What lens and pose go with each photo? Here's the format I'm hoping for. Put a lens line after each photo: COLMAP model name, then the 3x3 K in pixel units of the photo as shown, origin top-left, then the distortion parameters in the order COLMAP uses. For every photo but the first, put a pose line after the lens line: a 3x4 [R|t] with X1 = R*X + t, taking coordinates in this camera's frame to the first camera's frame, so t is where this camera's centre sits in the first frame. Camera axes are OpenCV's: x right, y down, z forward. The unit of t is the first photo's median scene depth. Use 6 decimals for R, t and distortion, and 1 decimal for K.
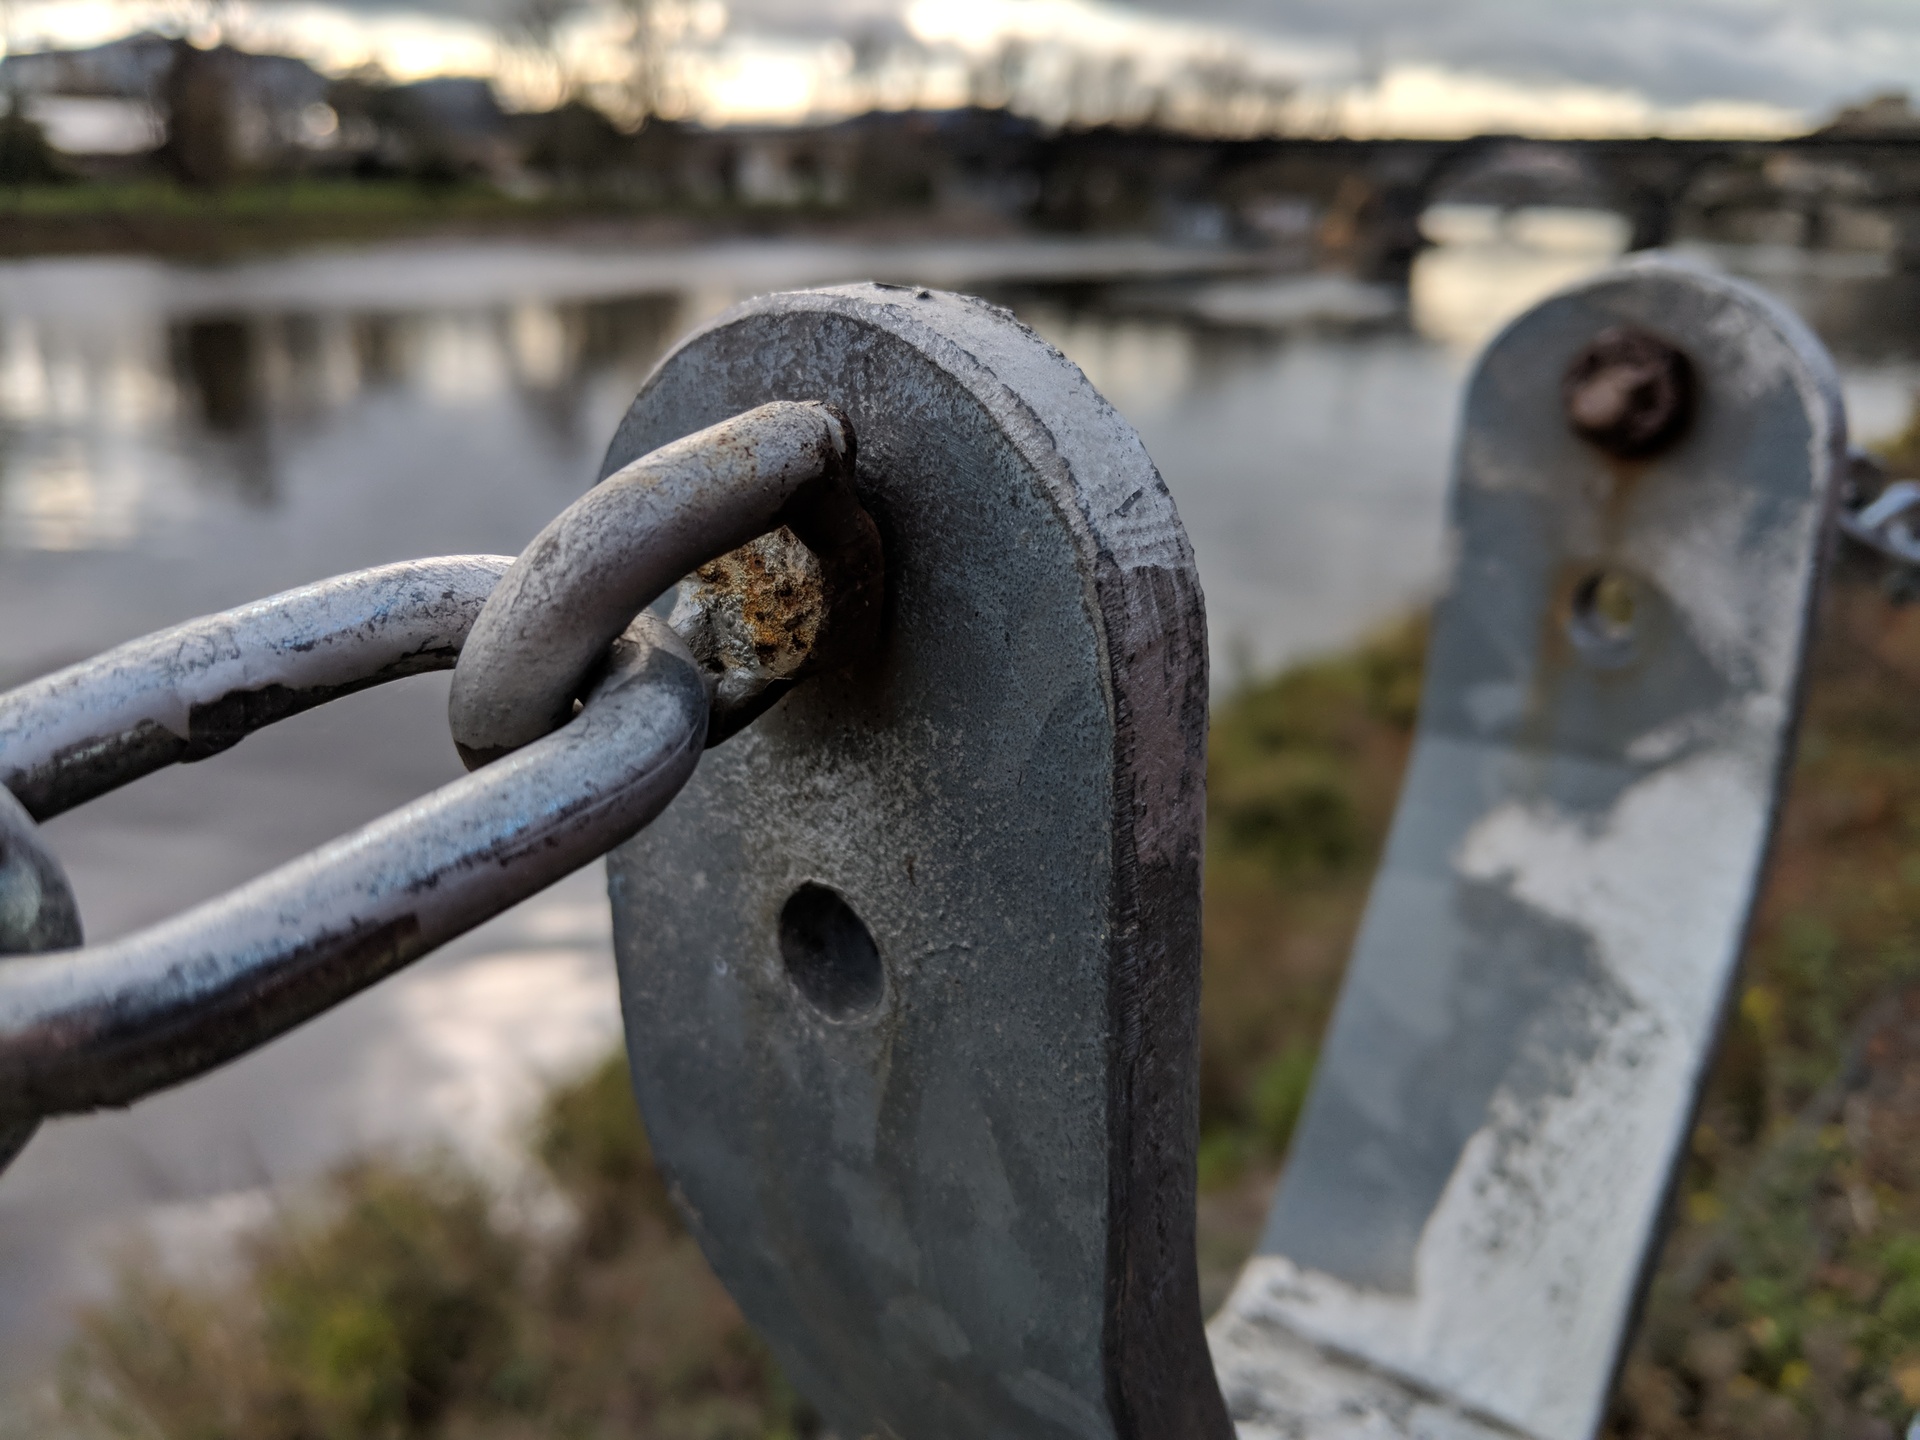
lens RADIAL K [[1505.4, 0, 819.7], [0, 1505.4, 720.2], [0, 0, 1]] dist [0.022101, -0.145471]
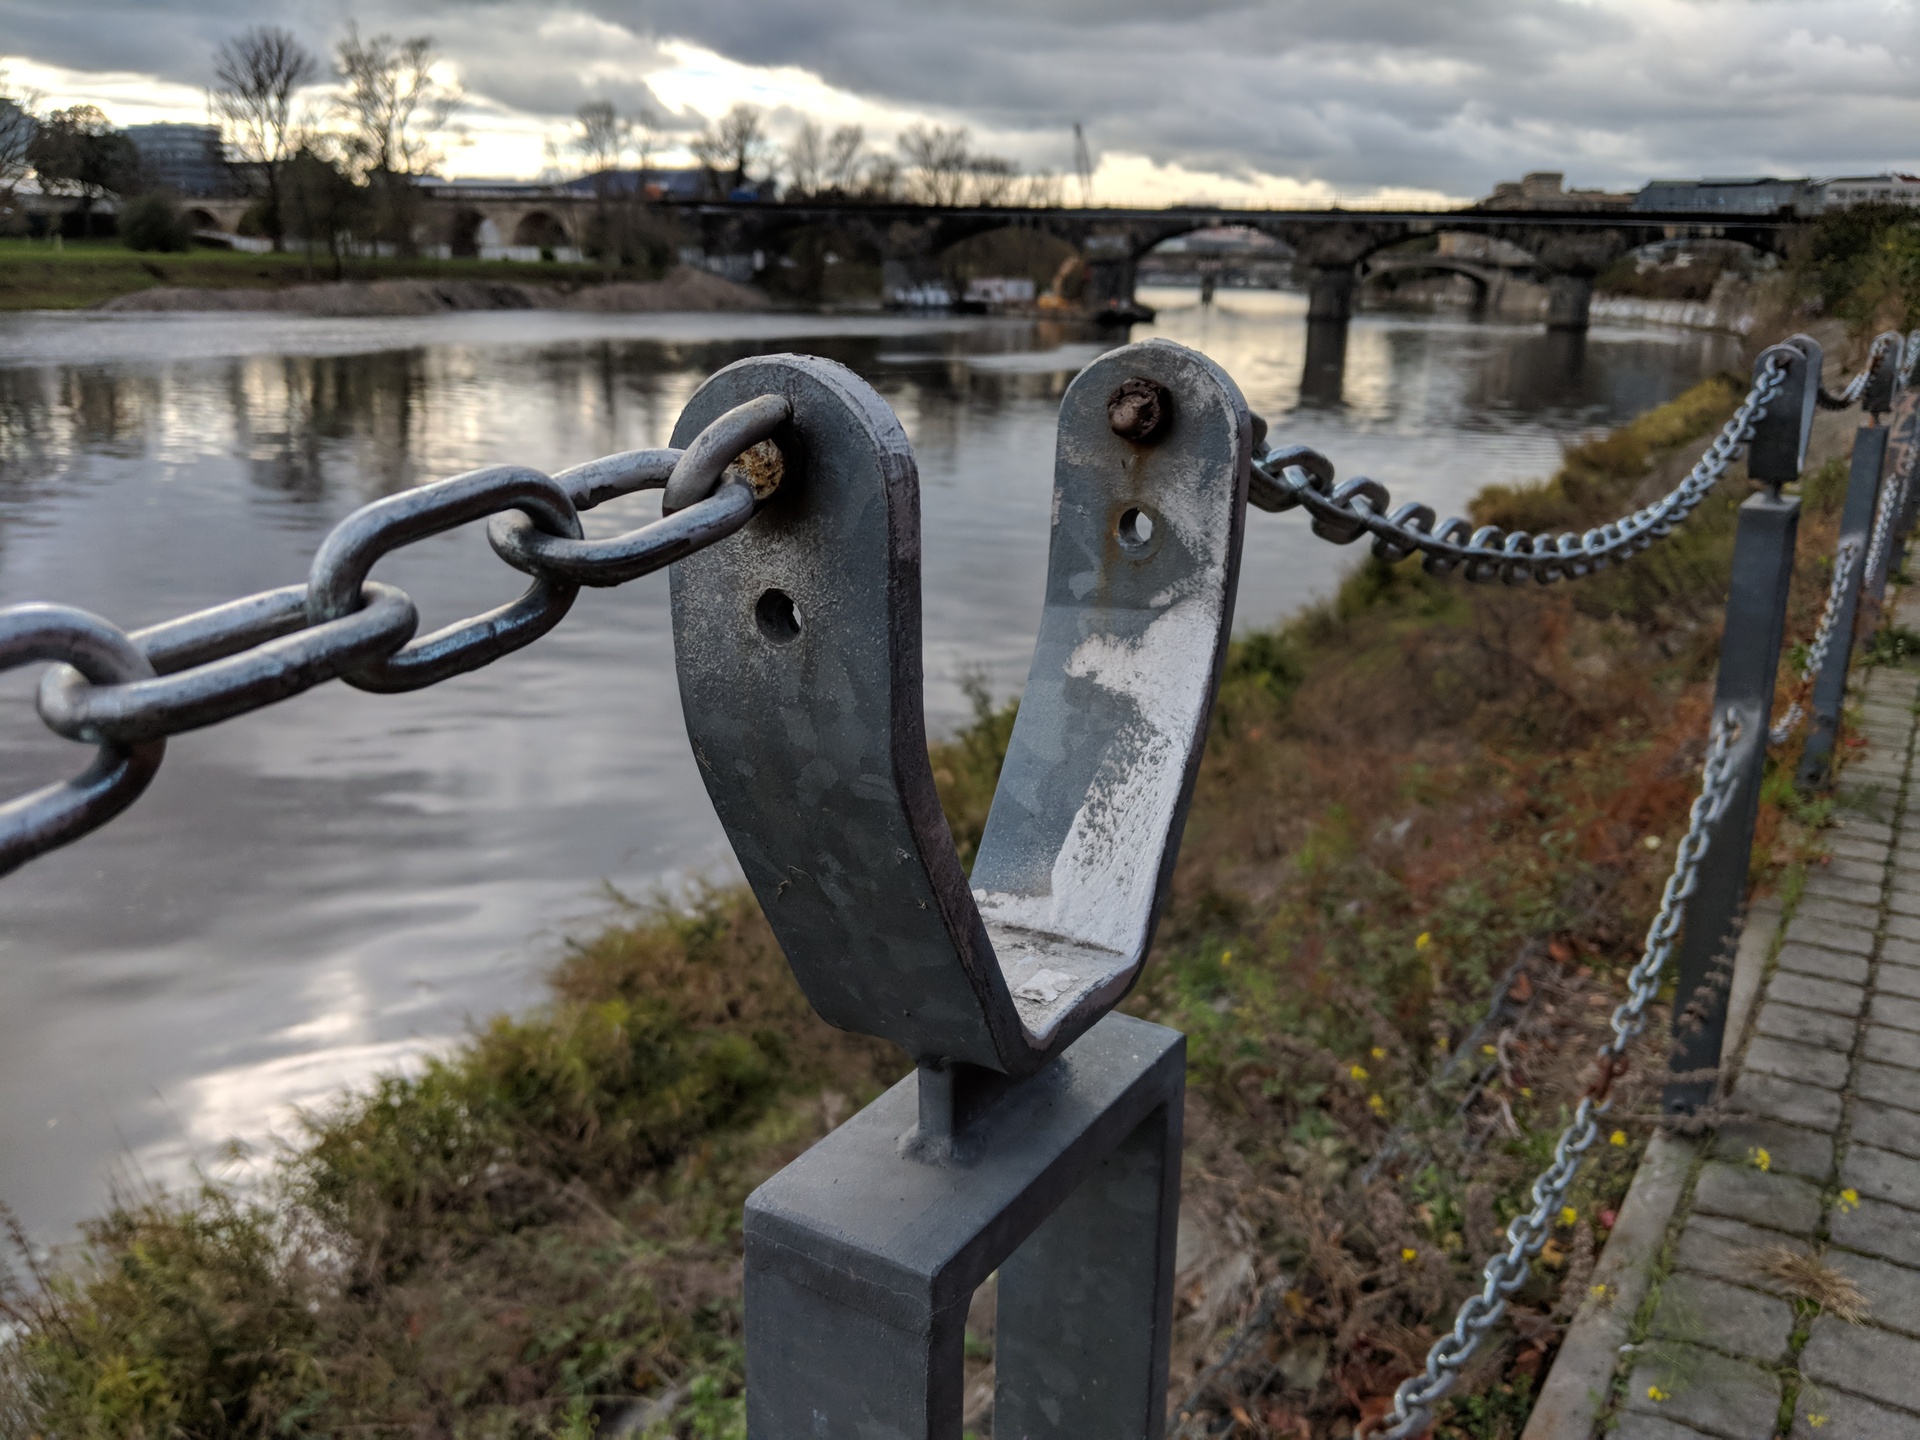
lens RADIAL K [[1505.4, 0, 819.7], [0, 1505.4, 720.2], [0, 0, 1]] dist [0.022101, -0.145471]
pose [[0.985840, -0.025934, 0.165672, -0.194497], [0.032324, 0.998829, -0.035991, 0.235864], [-0.164544, 0.040836, 0.985524, -0.831879]]
